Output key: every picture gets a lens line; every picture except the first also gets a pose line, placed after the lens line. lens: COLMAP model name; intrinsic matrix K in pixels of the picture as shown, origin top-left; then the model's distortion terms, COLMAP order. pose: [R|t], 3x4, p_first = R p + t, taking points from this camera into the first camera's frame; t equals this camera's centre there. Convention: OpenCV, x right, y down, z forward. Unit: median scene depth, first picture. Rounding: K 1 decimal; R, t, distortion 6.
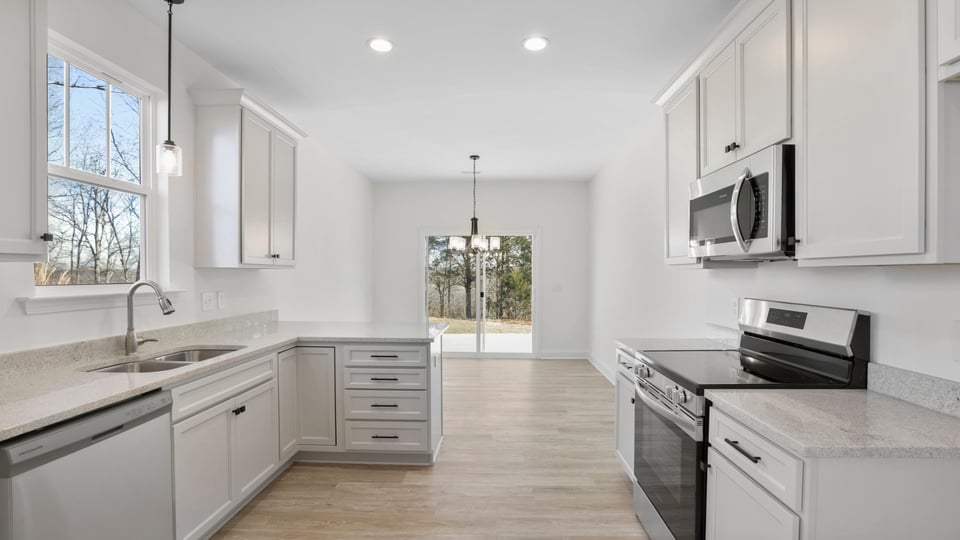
lens RADIAL K [[438.4, 0, 482.7], [0, 438.4, 273.1], [0, 0, 1]] dist [-0.034362, 0.013474]
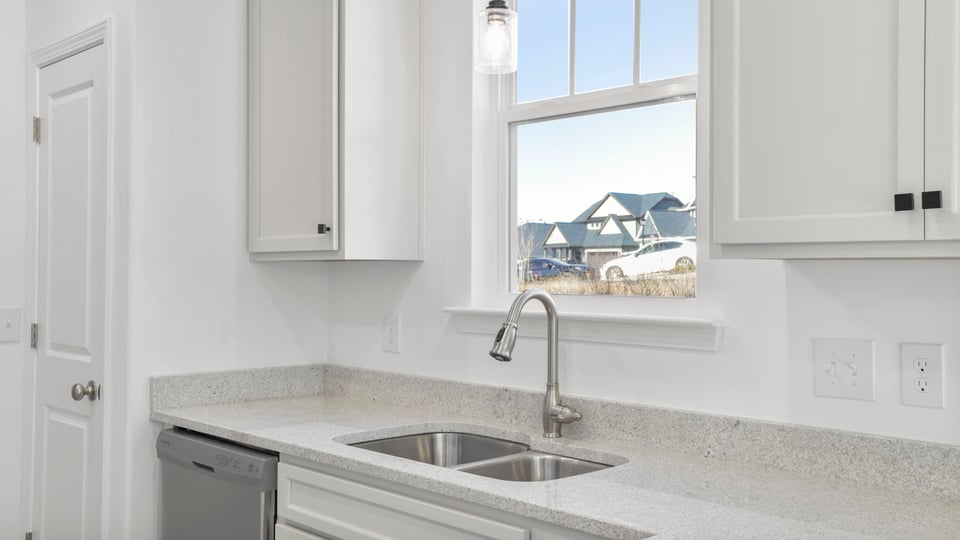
lens RADIAL K [[918.7, 0, 479.0], [0, 918.7, 253.2], [0, 0, 1]] dist [0.026841, 0.028429]
pose [[-0.687878, -0.021481, -0.725508, 0.033283], [-0.006755, 0.999708, -0.023195, -0.000010], [0.725794, -0.011054, -0.687823, 1.702852]]
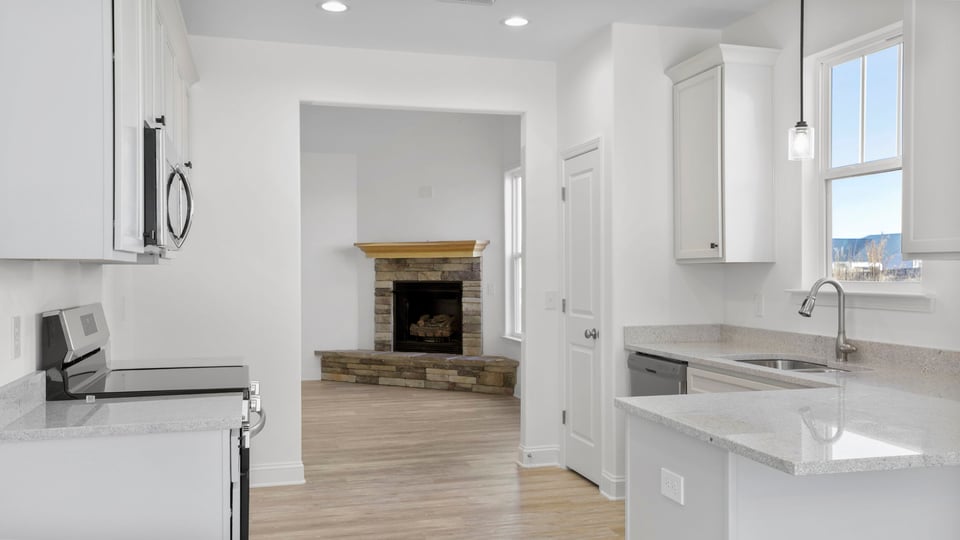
lens RADIAL K [[821.0, 0, 490.2], [0, 821.0, 270.1], [0, 0, 1]] dist [0.028390, 0.007829]
pose [[-0.951393, -0.000764, -0.307980, 0.415096], [0.000159, 0.999996, -0.002972, 0.005246], [0.307981, -0.002876, -0.951388, 2.438914]]
